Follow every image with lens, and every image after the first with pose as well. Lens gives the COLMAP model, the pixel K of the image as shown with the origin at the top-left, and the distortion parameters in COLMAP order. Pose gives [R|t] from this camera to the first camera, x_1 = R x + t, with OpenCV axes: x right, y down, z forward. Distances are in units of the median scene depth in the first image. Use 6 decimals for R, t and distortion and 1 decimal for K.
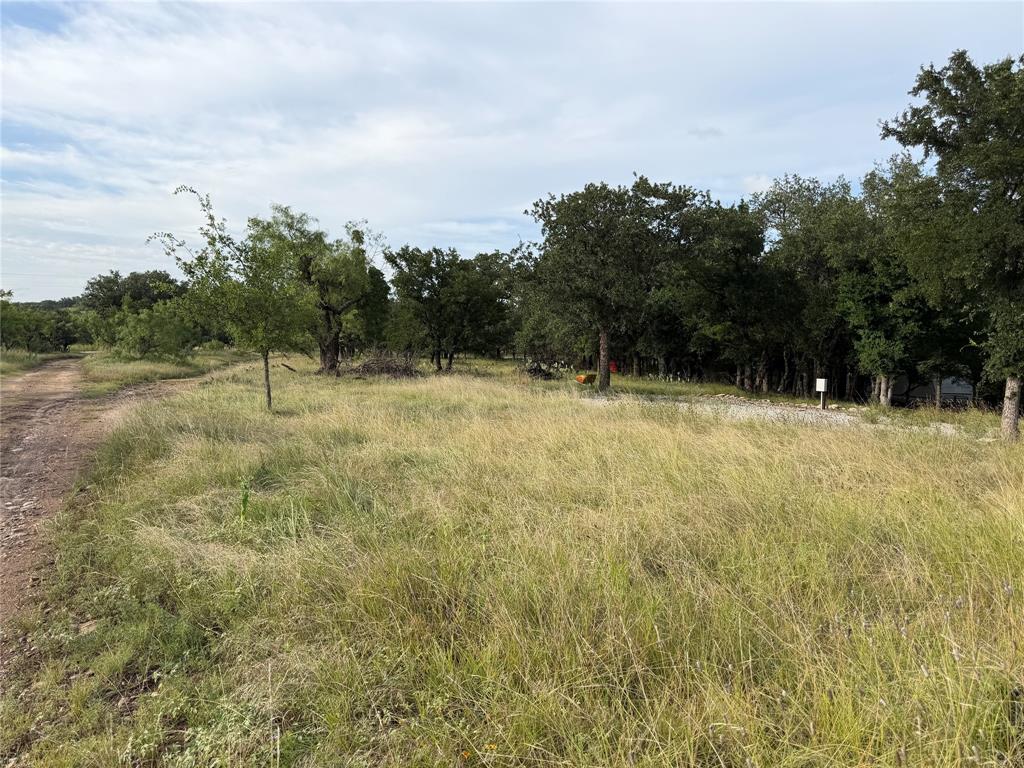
lens RADIAL K [[719.7, 0, 497.5], [0, 719.7, 377.5], [0, 0, 1]] dist [0.088442, -0.139887]
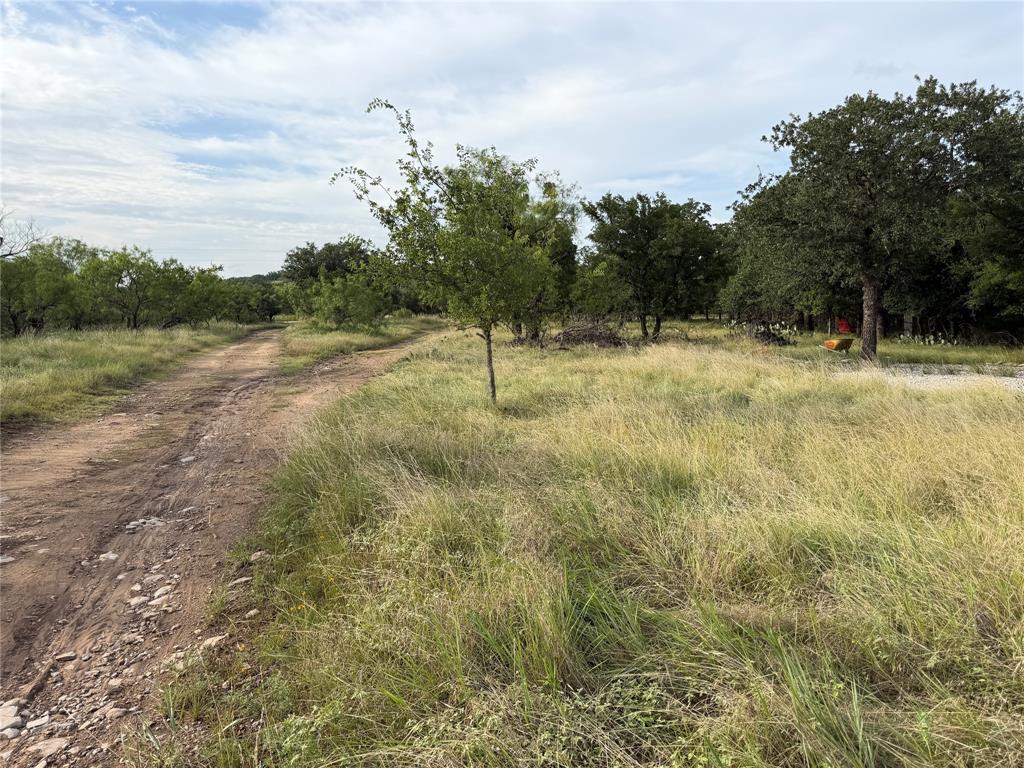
lens RADIAL K [[534.4, 0, 457.5], [0, 534.4, 360.5], [0, 0, 1]] dist [0.050146, -0.036811]
pose [[0.970714, 0.000446, -0.240237, -0.145551], [0.014105, 0.998167, 0.058847, -0.022558], [0.239823, -0.060513, 0.968929, 0.314256]]
